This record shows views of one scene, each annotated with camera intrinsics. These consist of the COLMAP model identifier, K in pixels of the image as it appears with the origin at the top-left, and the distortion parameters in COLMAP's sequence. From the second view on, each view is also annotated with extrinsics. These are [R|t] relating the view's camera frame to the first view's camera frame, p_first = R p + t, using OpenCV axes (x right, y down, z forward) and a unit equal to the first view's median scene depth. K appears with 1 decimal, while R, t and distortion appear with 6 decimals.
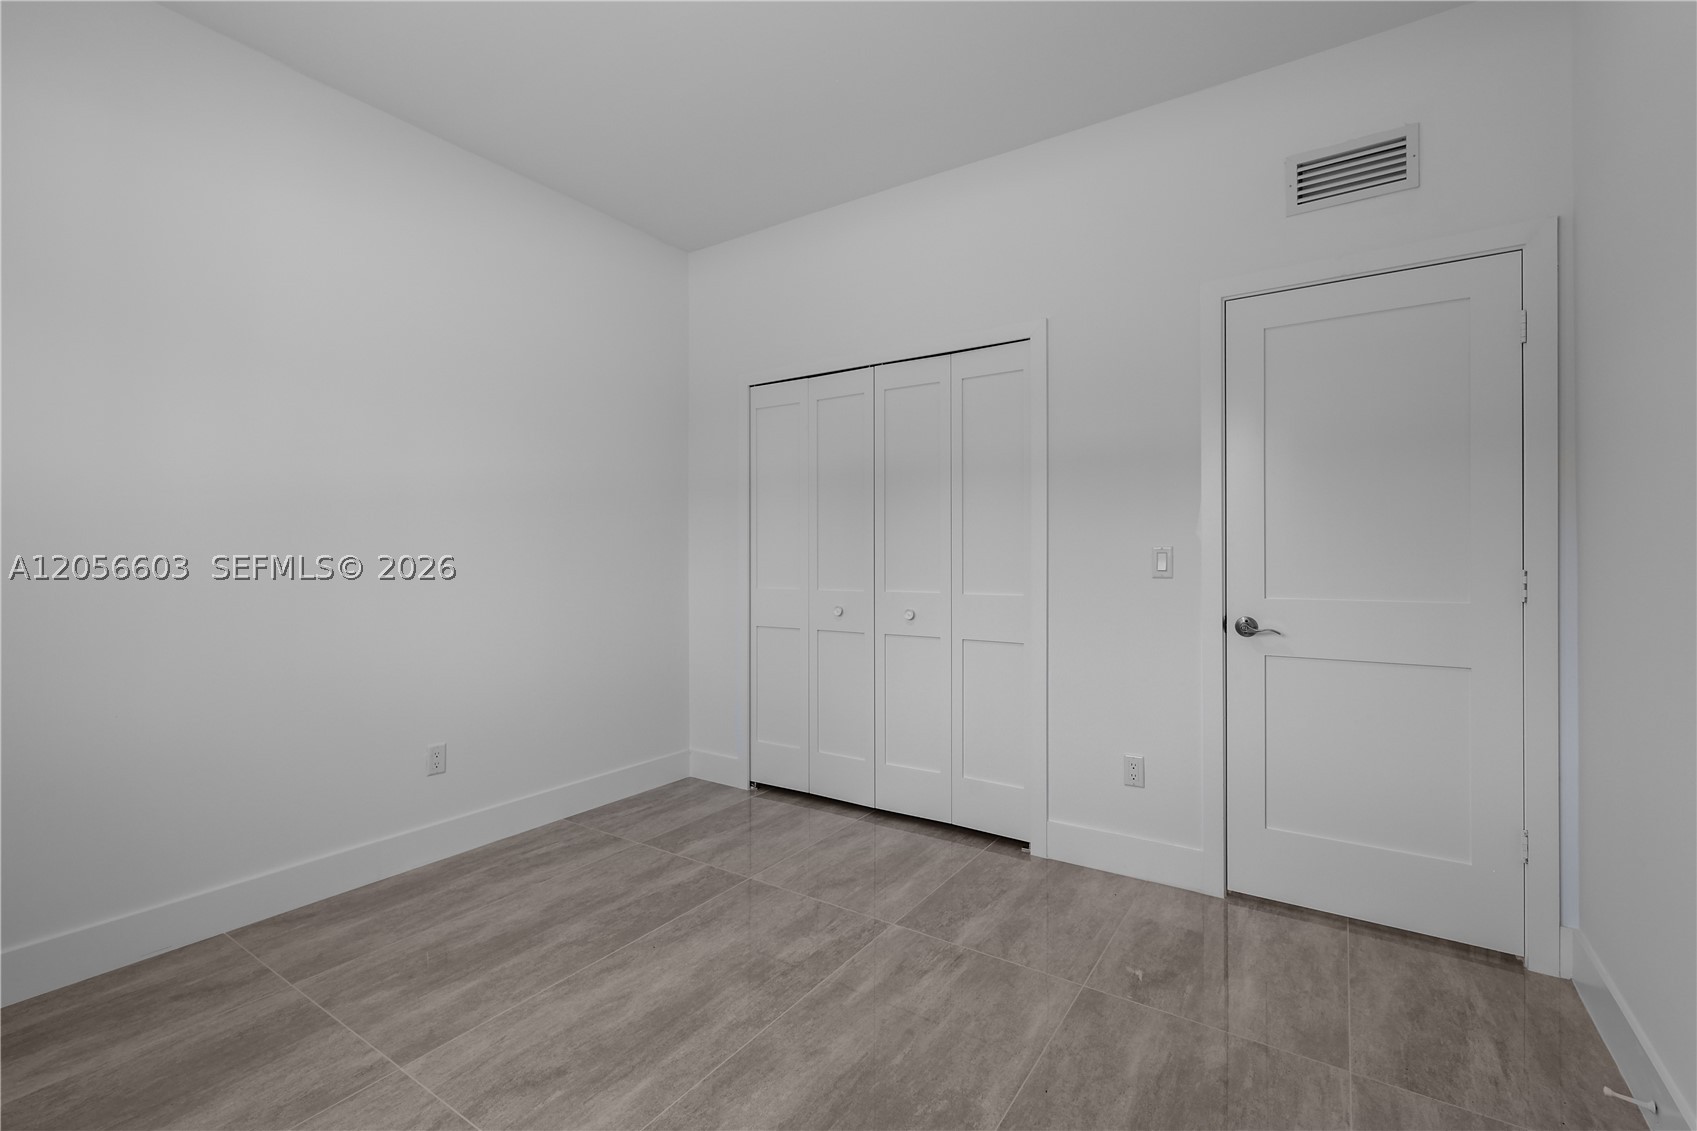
lens RADIAL K [[738.4, 0, 855.7], [0, 738.4, 561.7], [0, 0, 1]] dist [0.004068, -0.000449]
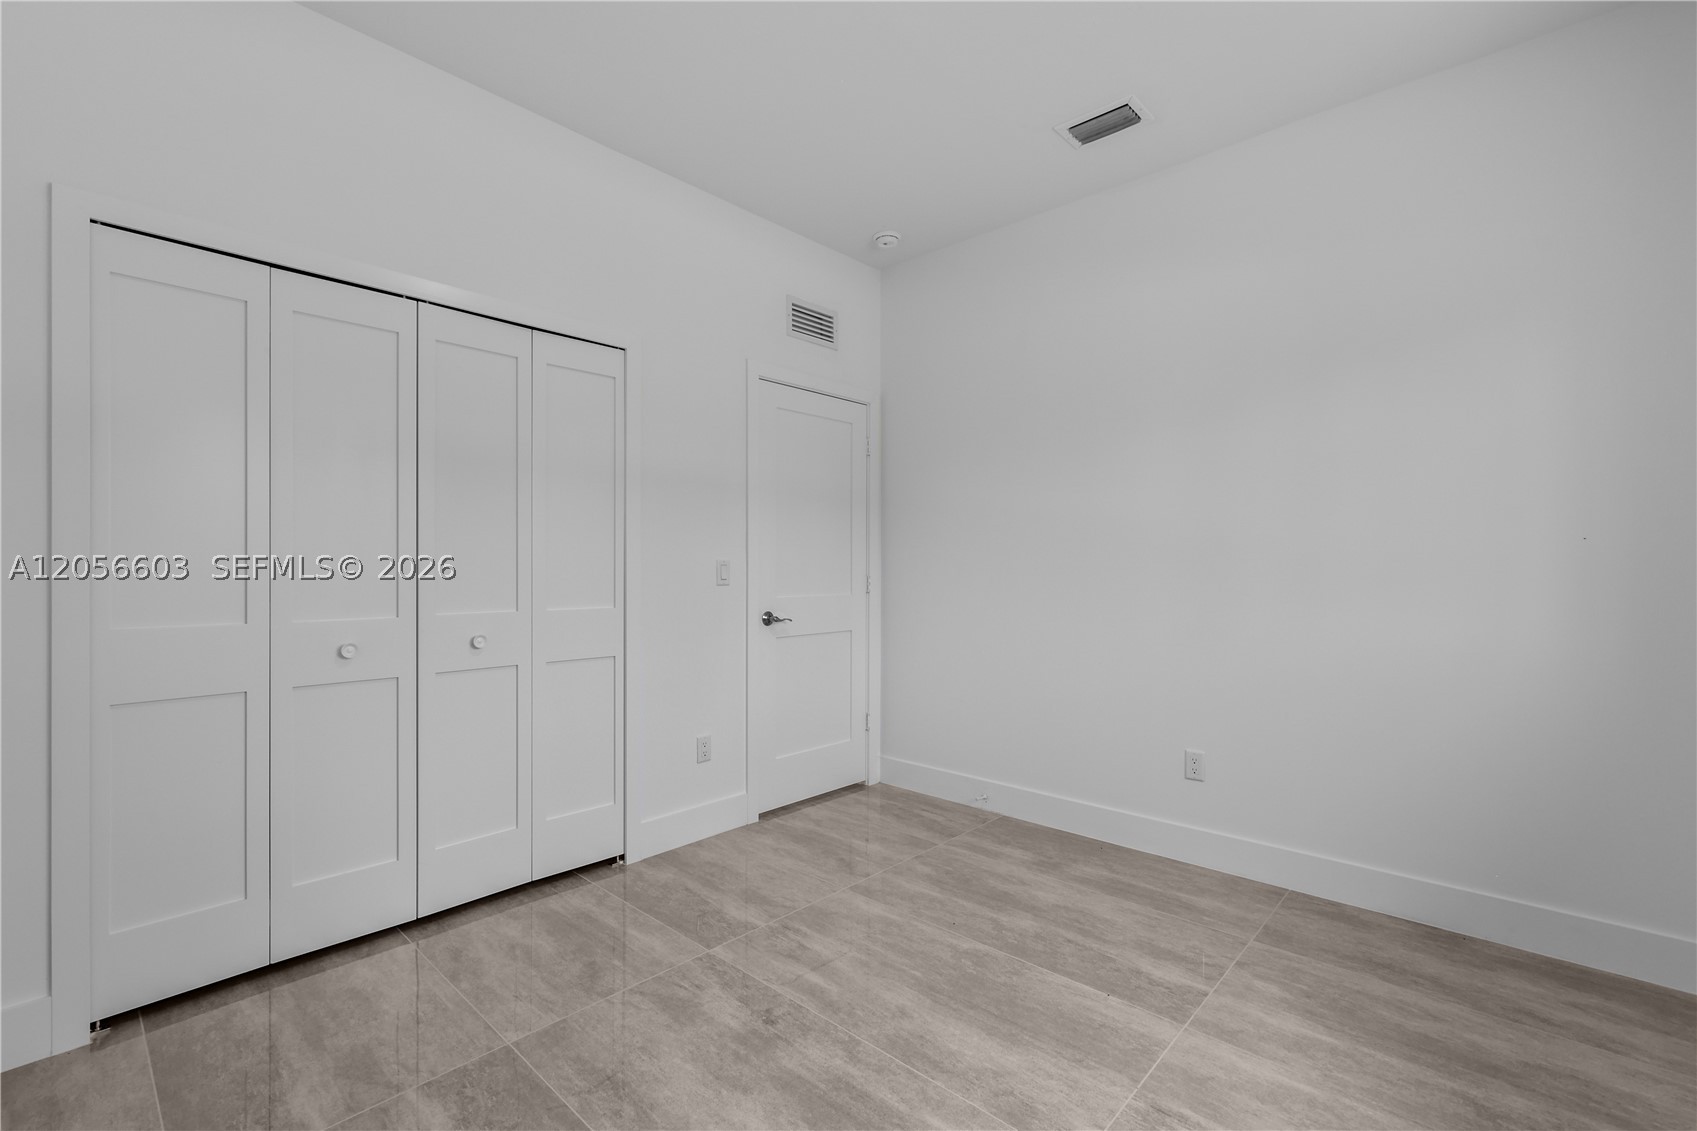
lens RADIAL K [[738.4, 0, 850.0], [0, 738.4, 568.7], [0, 0, 1]] dist [0.004068, -0.000449]
pose [[0.163091, -0.000677, 0.986611, -0.929739], [0.007606, 0.999971, -0.000571, -0.002724], [-0.986582, 0.007597, 0.163092, 0.710813]]
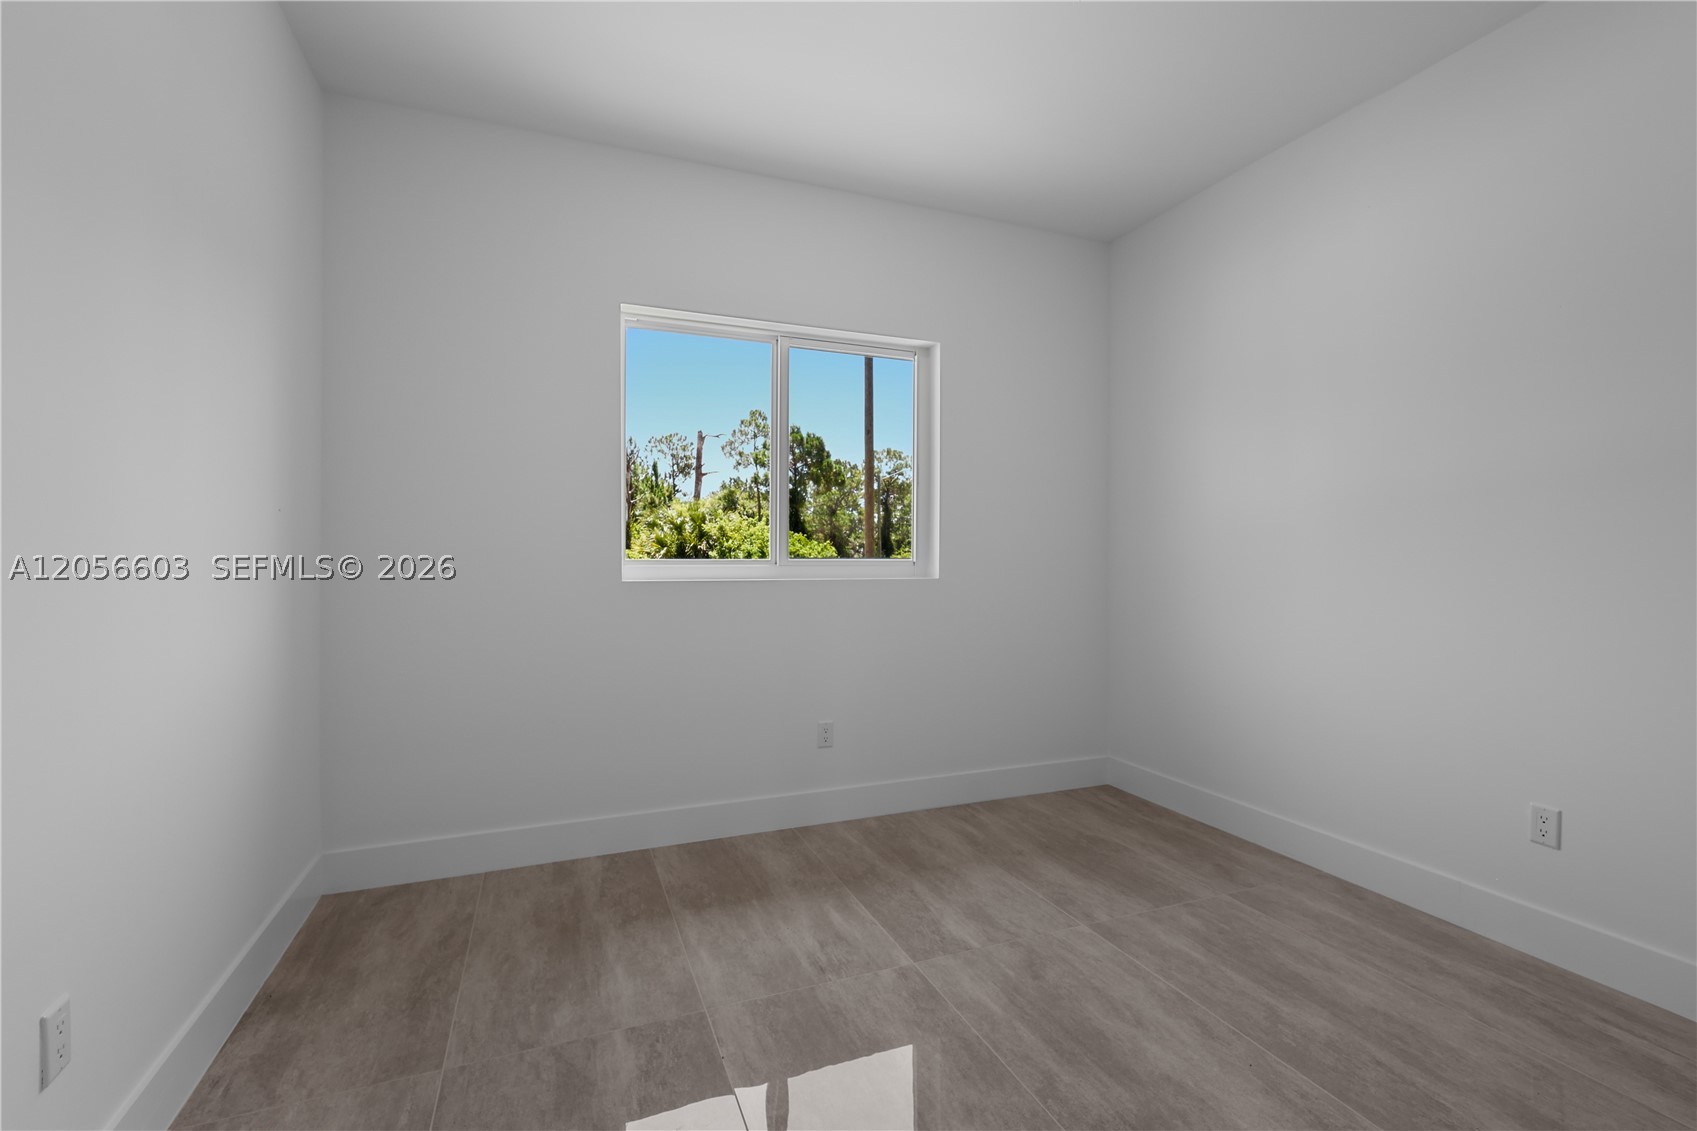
lens RADIAL K [[738.4, 0, 847.2], [0, 738.4, 532.9], [0, 0, 1]] dist [0.004068, -0.000449]
pose [[-0.572226, -0.032197, -0.819463, 0.619434], [-0.007267, 0.999389, -0.034192, -0.000910], [0.820063, -0.013611, -0.572111, 1.114063]]
